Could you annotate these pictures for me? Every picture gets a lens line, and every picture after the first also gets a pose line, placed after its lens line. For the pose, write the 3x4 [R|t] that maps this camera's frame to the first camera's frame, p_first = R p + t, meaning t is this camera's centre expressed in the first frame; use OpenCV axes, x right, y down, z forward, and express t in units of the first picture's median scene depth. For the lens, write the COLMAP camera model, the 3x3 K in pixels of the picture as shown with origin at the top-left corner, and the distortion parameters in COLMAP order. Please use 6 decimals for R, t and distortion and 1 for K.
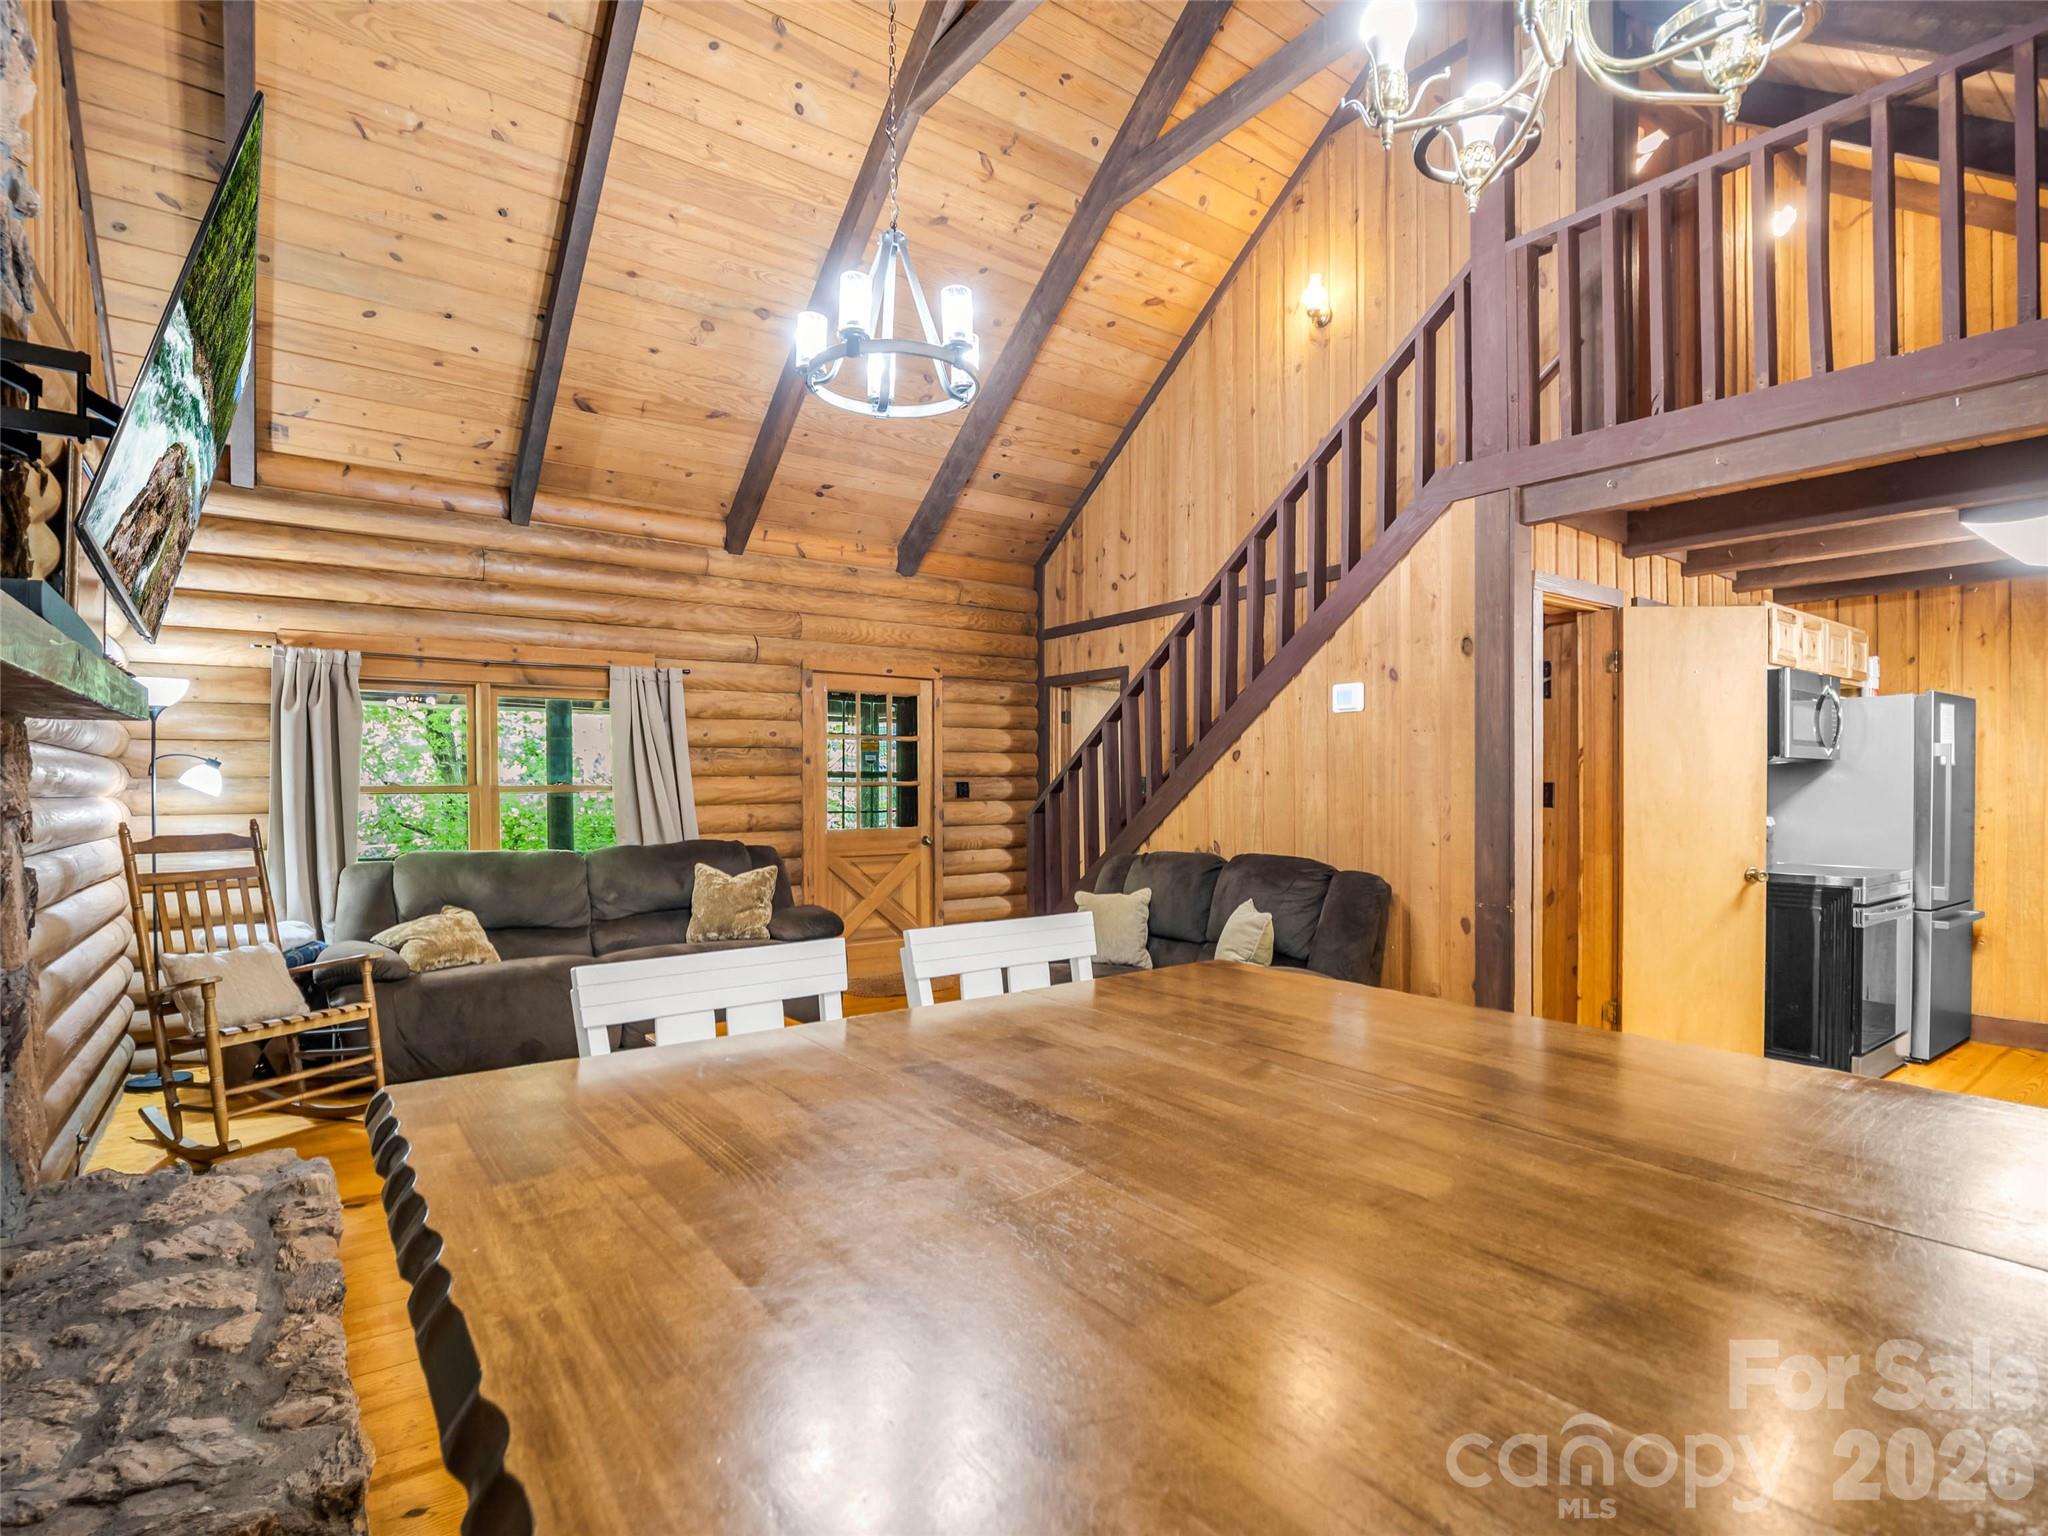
lens RADIAL K [[998.4, 0, 1016.3], [0, 998.4, 809.8], [0, 0, 1]] dist [-0.012241, -0.002303]
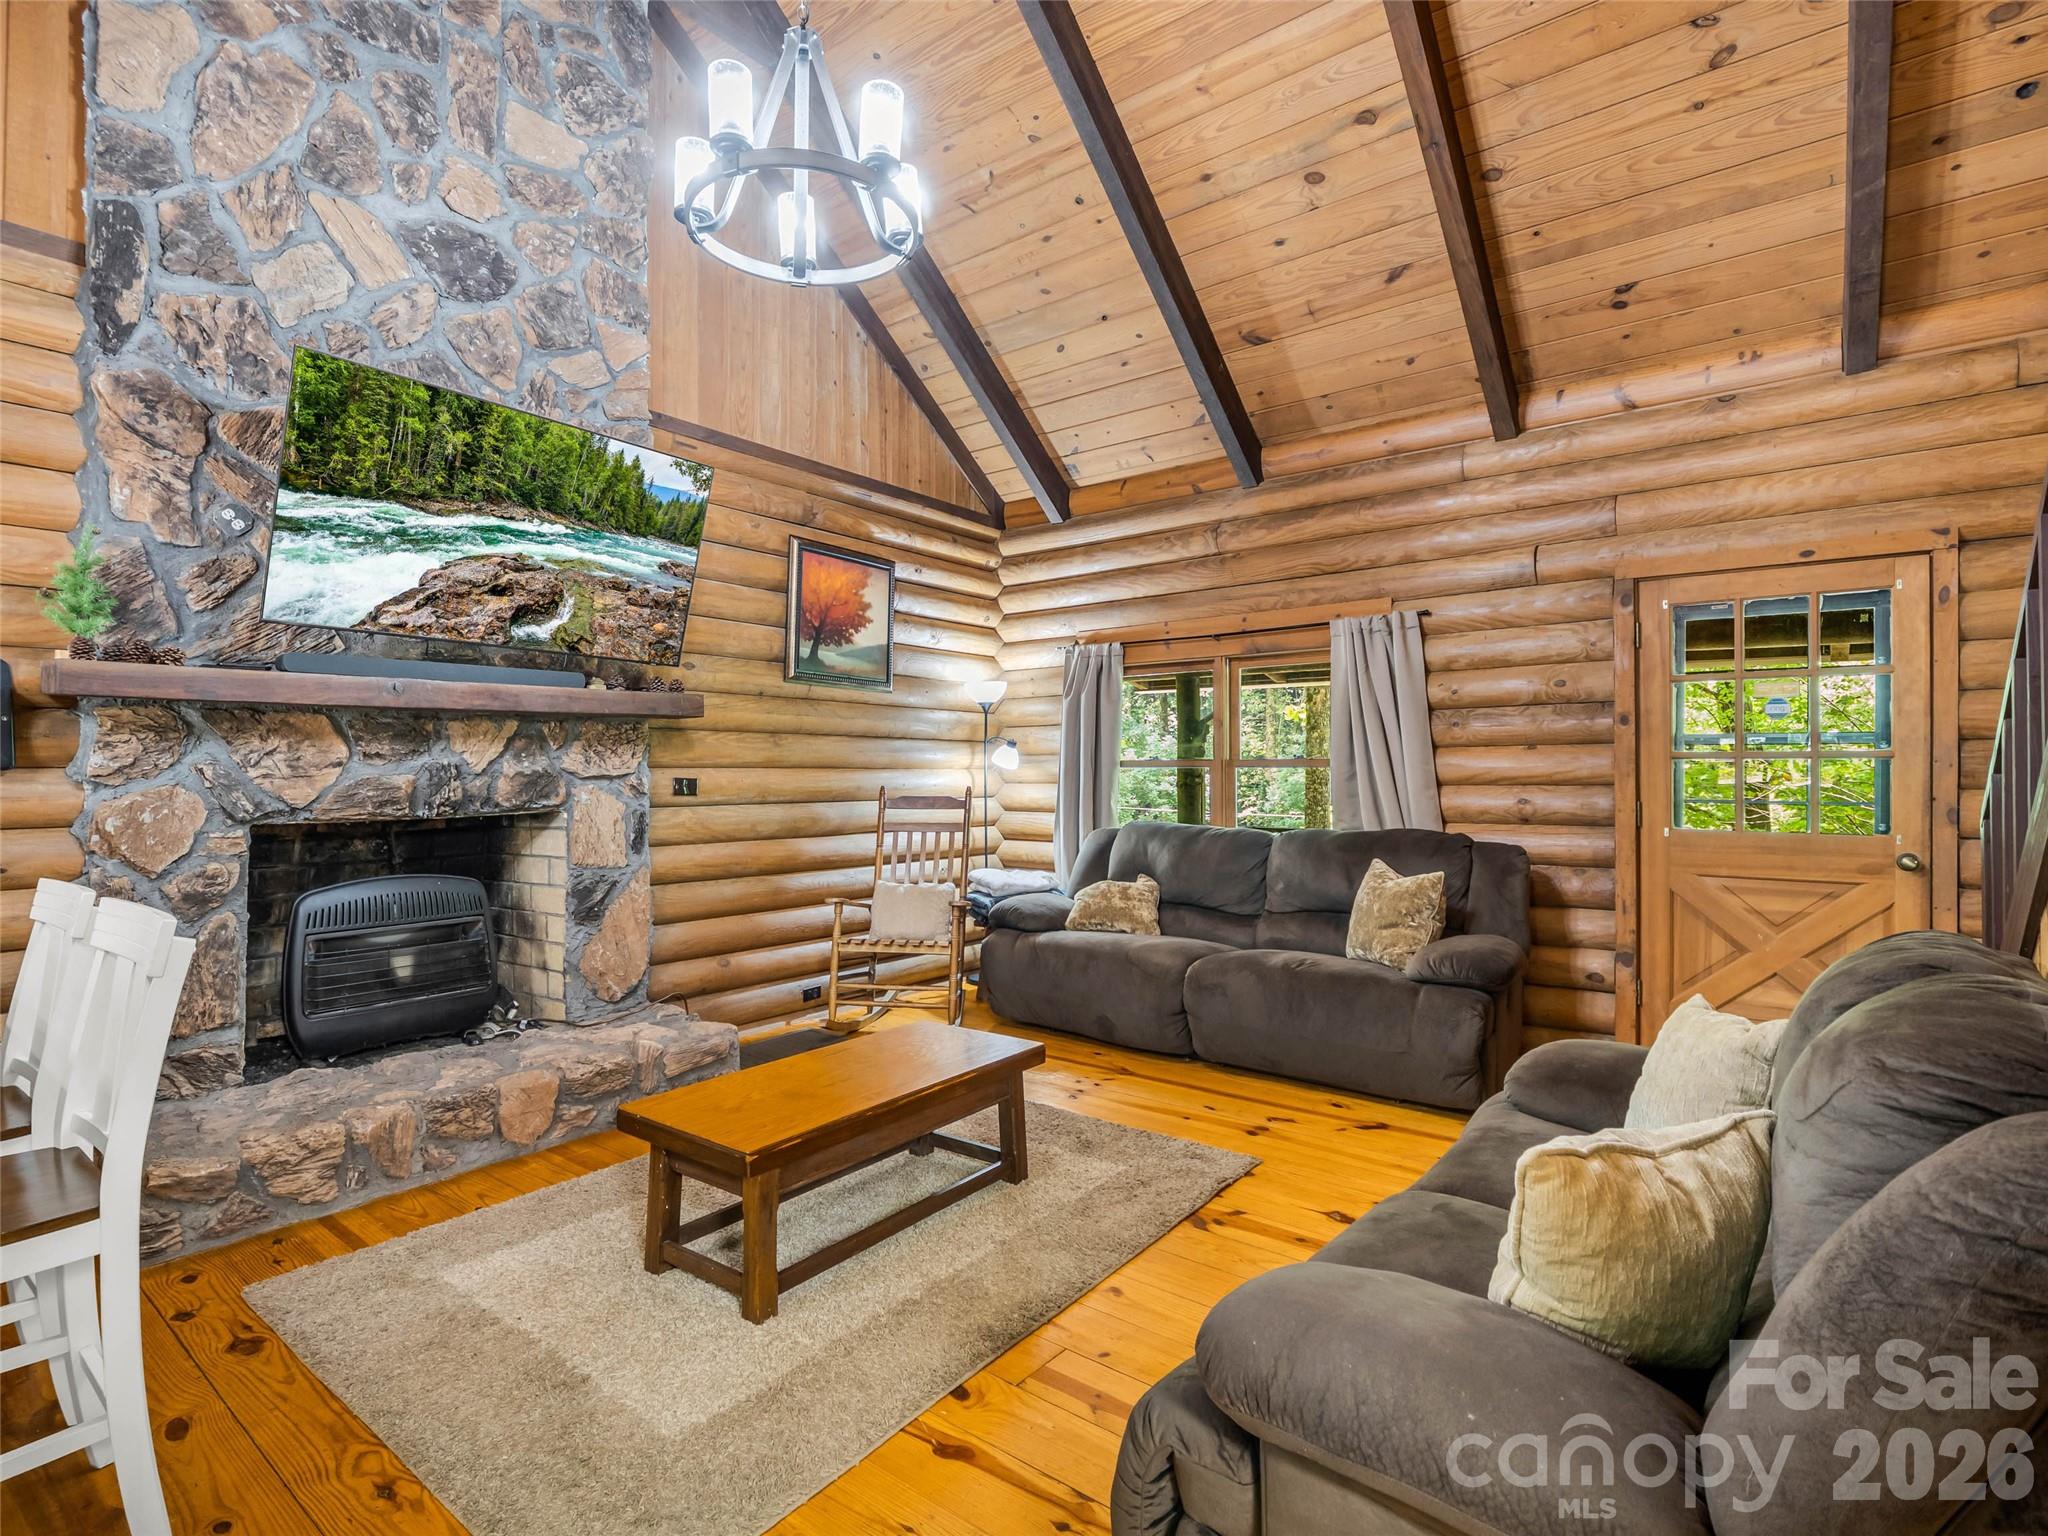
lens RADIAL K [[998.4, 0, 1028.5], [0, 998.4, 768.0], [0, 0, 1]] dist [-0.012241, -0.002303]
pose [[0.271735, 0.002896, -0.962368, 0.368663], [-0.020920, 0.999777, -0.002898, -0.010142], [0.962145, 0.020920, 0.271735, 0.547467]]
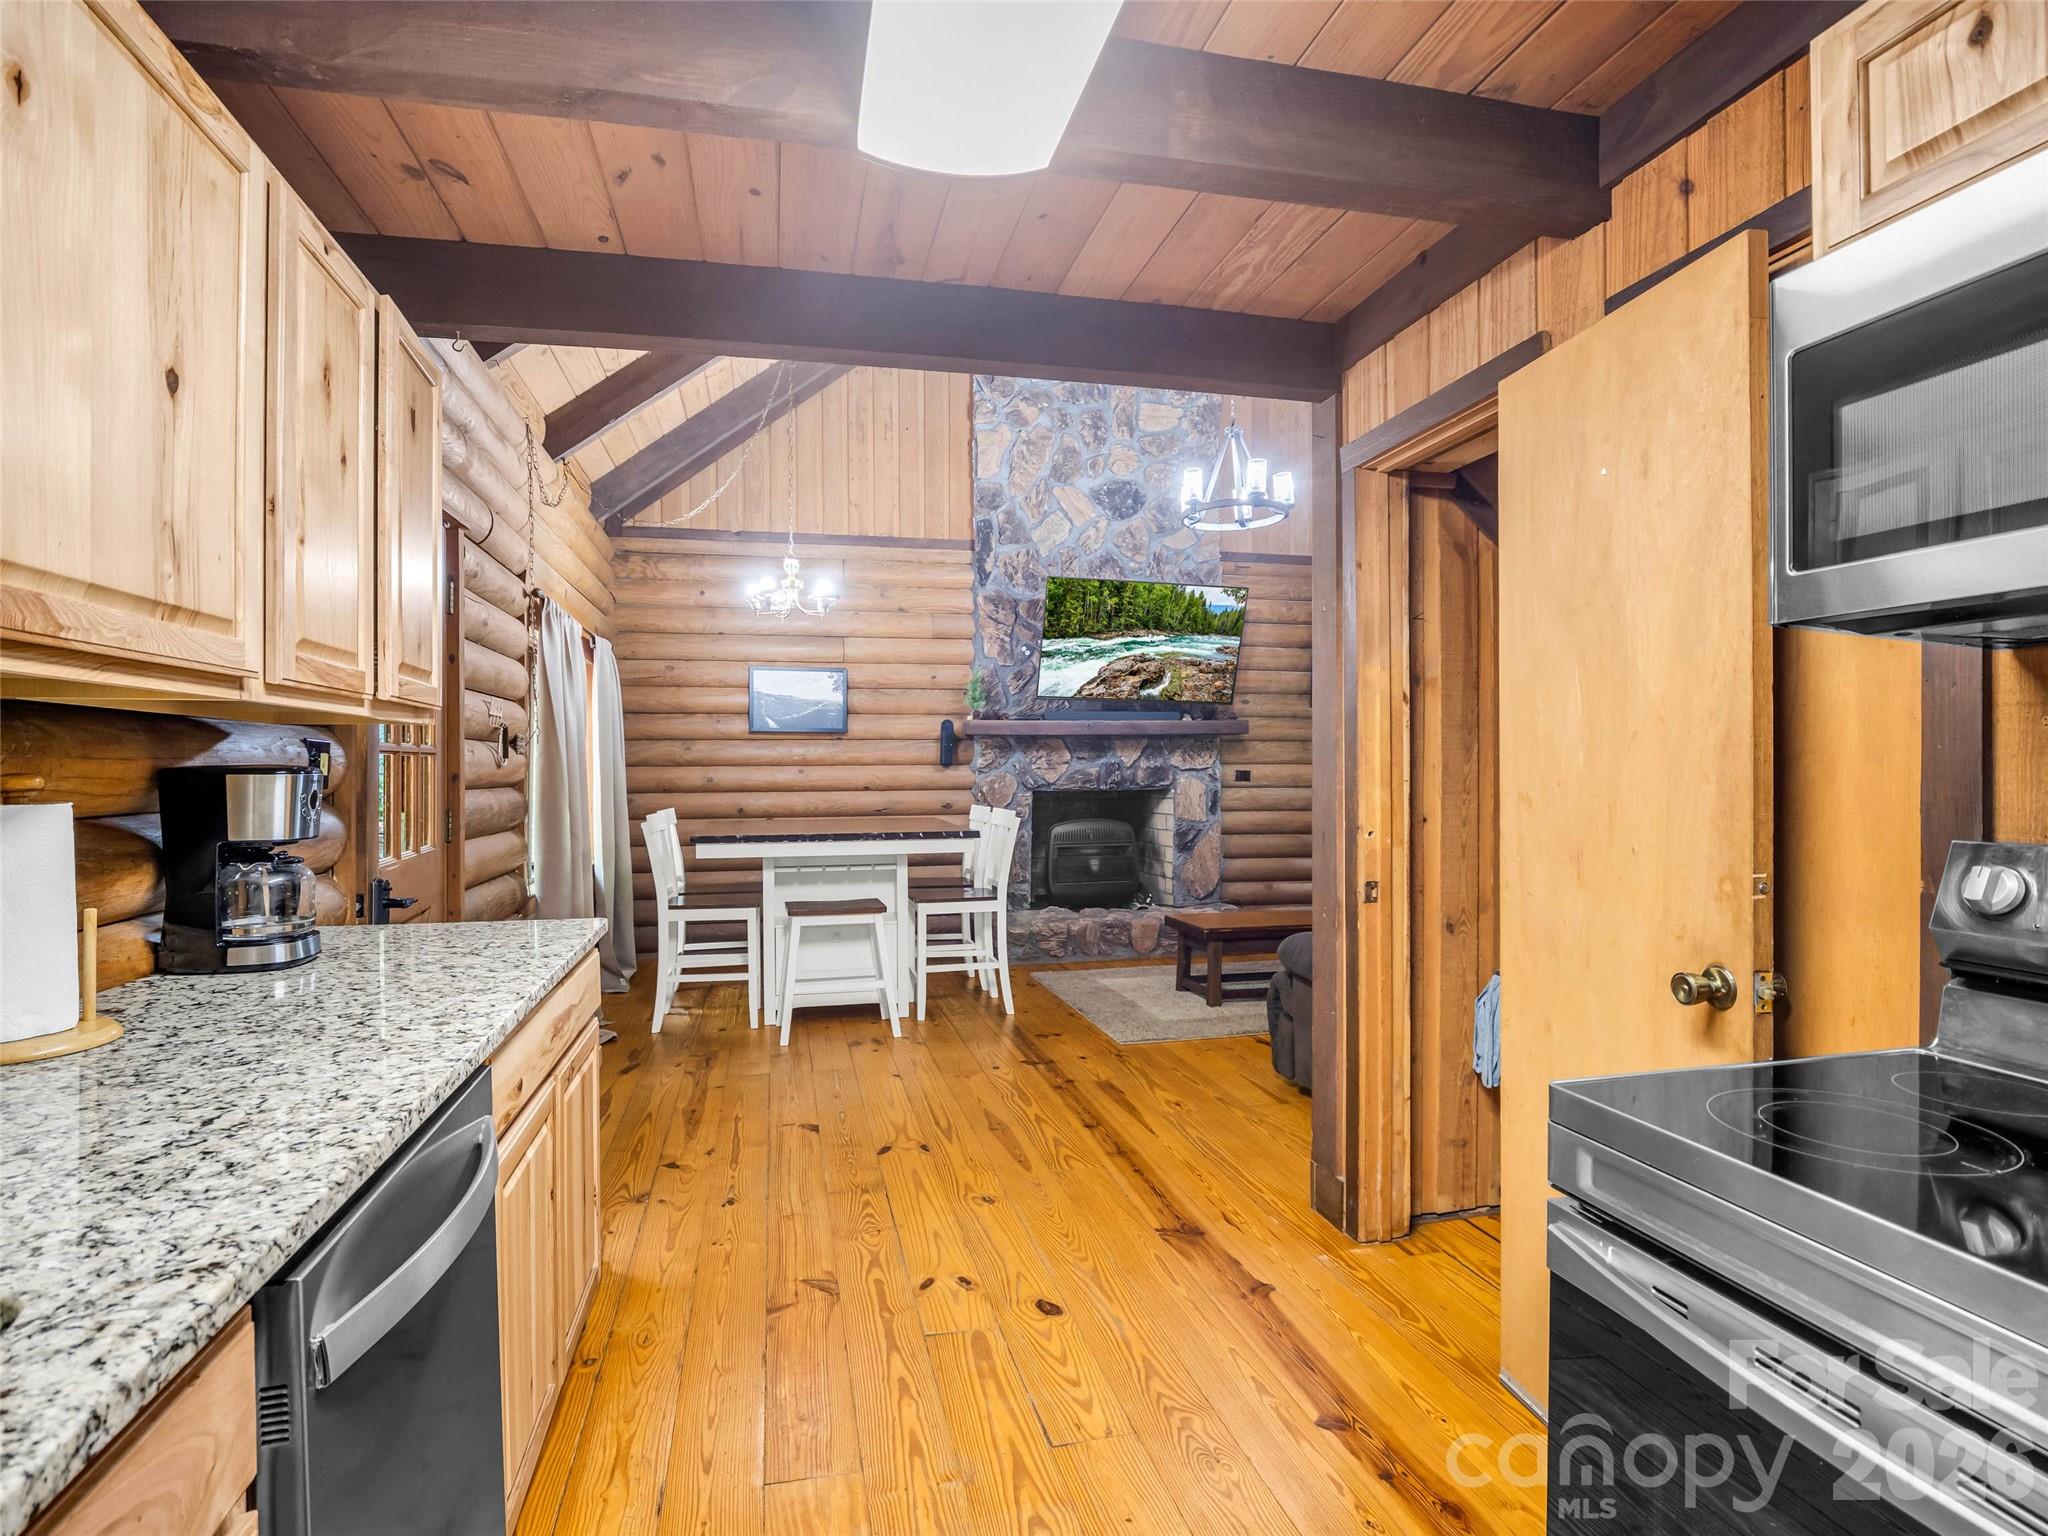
lens RADIAL K [[998.4, 0, 1021.5], [0, 998.4, 777.5], [0, 0, 1]] dist [-0.012241, -0.002303]
pose [[-0.388304, 0.014504, -0.921417, 0.990572], [-0.015309, 0.999637, 0.022186, -0.014713], [0.921404, 0.022721, -0.387941, 0.797824]]
